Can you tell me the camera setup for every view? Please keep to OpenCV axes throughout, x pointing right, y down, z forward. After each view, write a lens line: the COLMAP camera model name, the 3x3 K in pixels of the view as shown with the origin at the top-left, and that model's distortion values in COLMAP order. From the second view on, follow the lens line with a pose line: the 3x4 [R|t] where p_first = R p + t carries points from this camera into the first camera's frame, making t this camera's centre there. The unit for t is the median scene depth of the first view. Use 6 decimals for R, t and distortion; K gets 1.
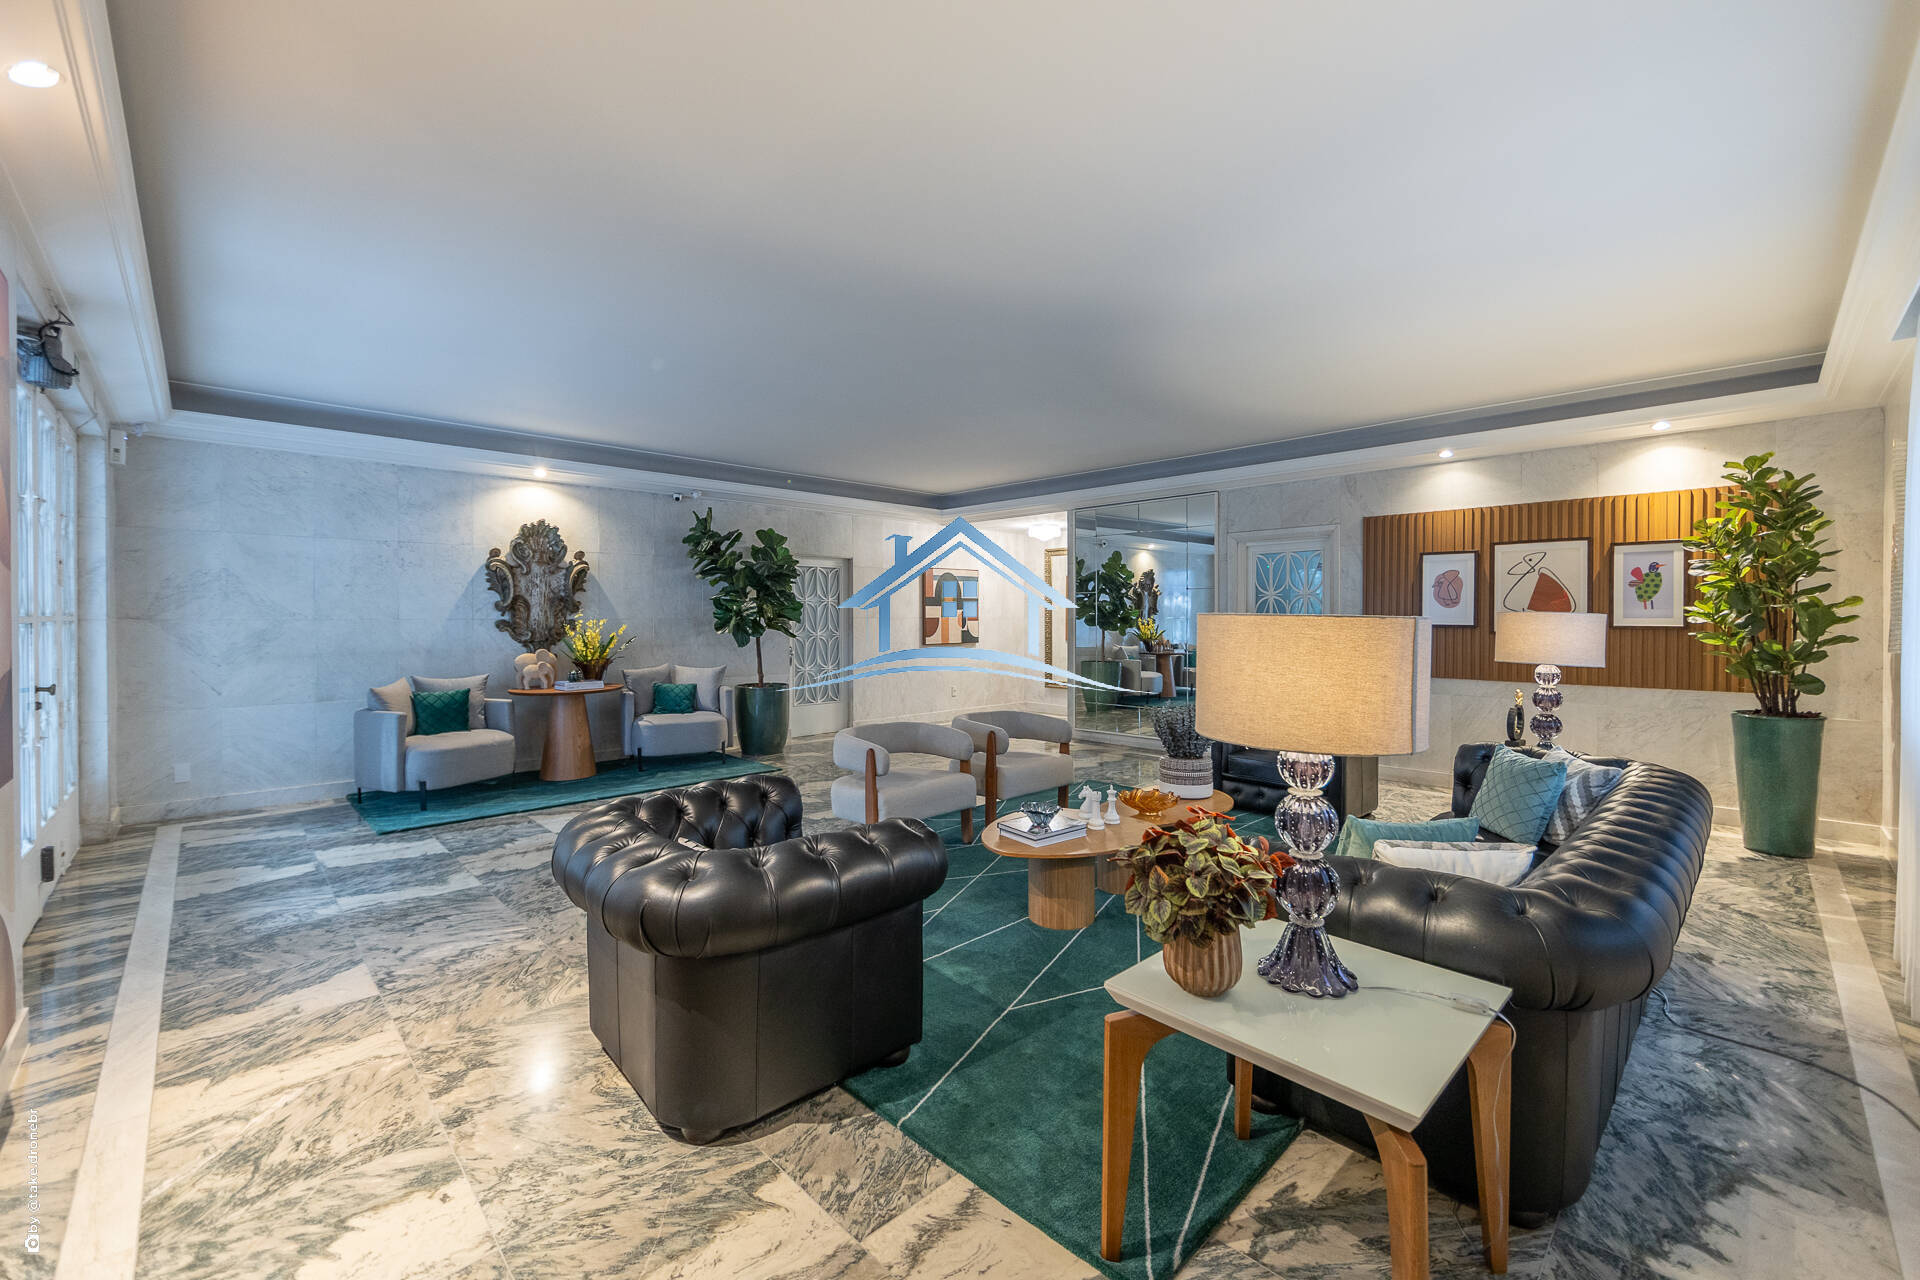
lens RADIAL K [[755.5, 0, 950.4], [0, 755.5, 635.7], [0, 0, 1]] dist [-0.004243, -0.001041]
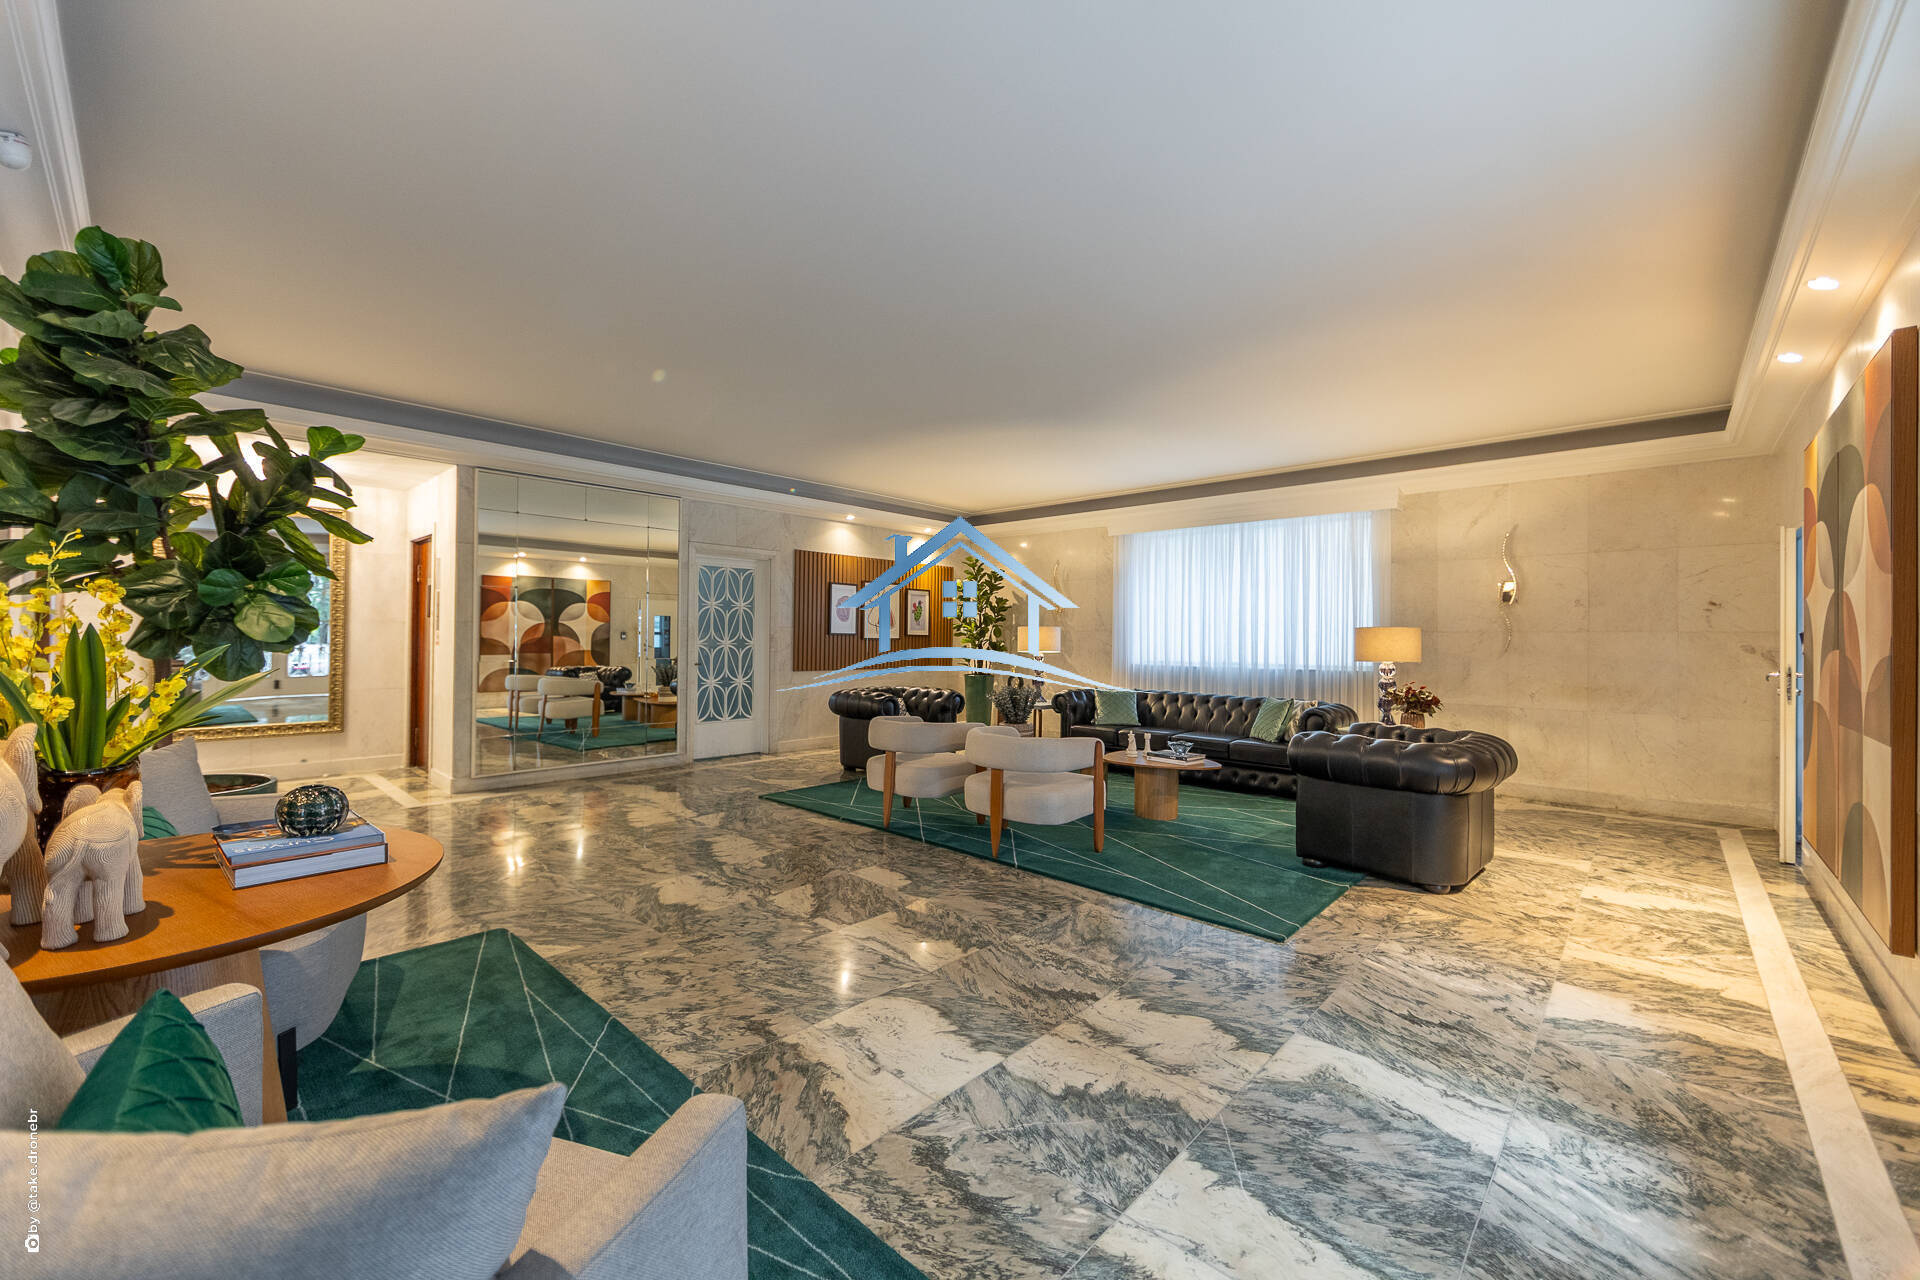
lens RADIAL K [[755.5, 0, 952.7], [0, 755.5, 635.6], [0, 0, 1]] dist [-0.004243, -0.001041]
pose [[-0.037373, 0.006703, 0.999279, -1.630694], [0.013987, 0.999883, -0.006184, 0.004130], [-0.999204, 0.013745, -0.037462, 1.722023]]
